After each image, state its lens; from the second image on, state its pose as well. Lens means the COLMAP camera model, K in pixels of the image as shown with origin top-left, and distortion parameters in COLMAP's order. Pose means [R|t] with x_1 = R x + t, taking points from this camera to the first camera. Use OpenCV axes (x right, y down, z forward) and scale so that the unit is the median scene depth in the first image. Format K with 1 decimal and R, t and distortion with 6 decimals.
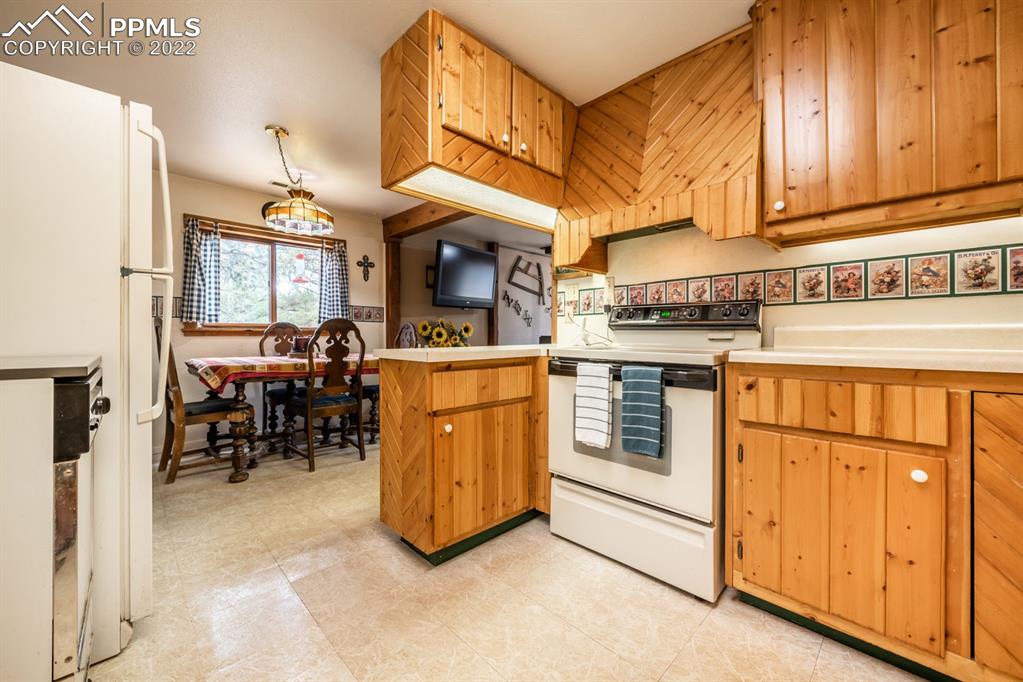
lens RADIAL K [[402.0, 0, 516.8], [0, 402.0, 332.8], [0, 0, 1]] dist [-0.000454, -0.000512]
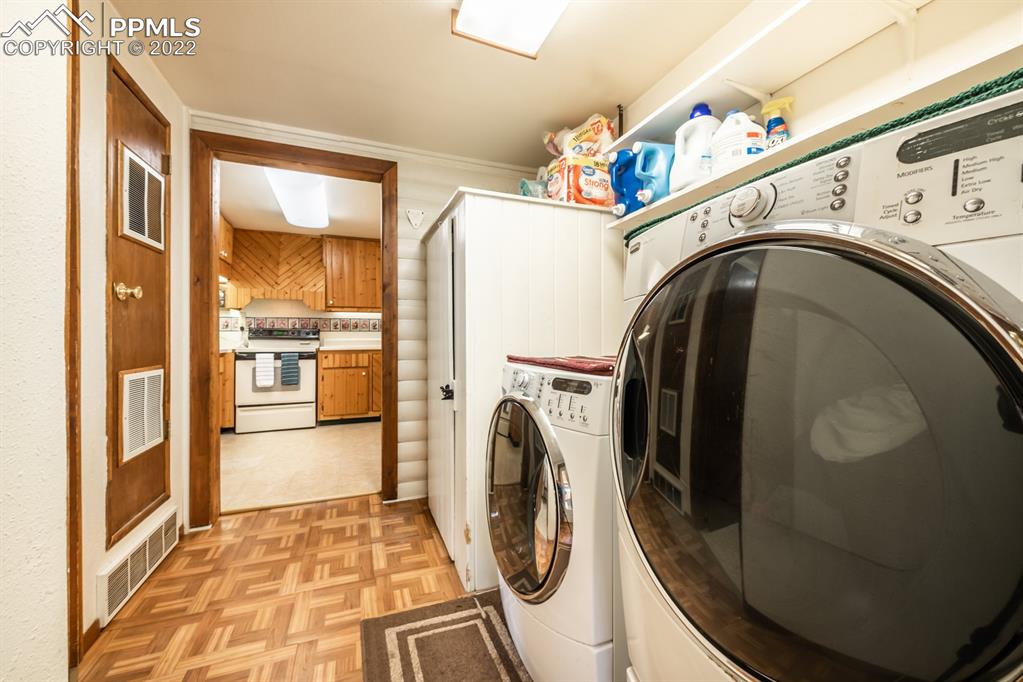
lens RADIAL K [[402.0, 0, 512.9], [0, 402.0, 338.1], [0, 0, 1]] dist [-0.000454, -0.000512]
pose [[0.389247, -0.000771, 0.921133, -1.637060], [-0.002599, 0.999995, 0.001936, -0.031995], [-0.921130, -0.003148, 0.389243, -1.501442]]
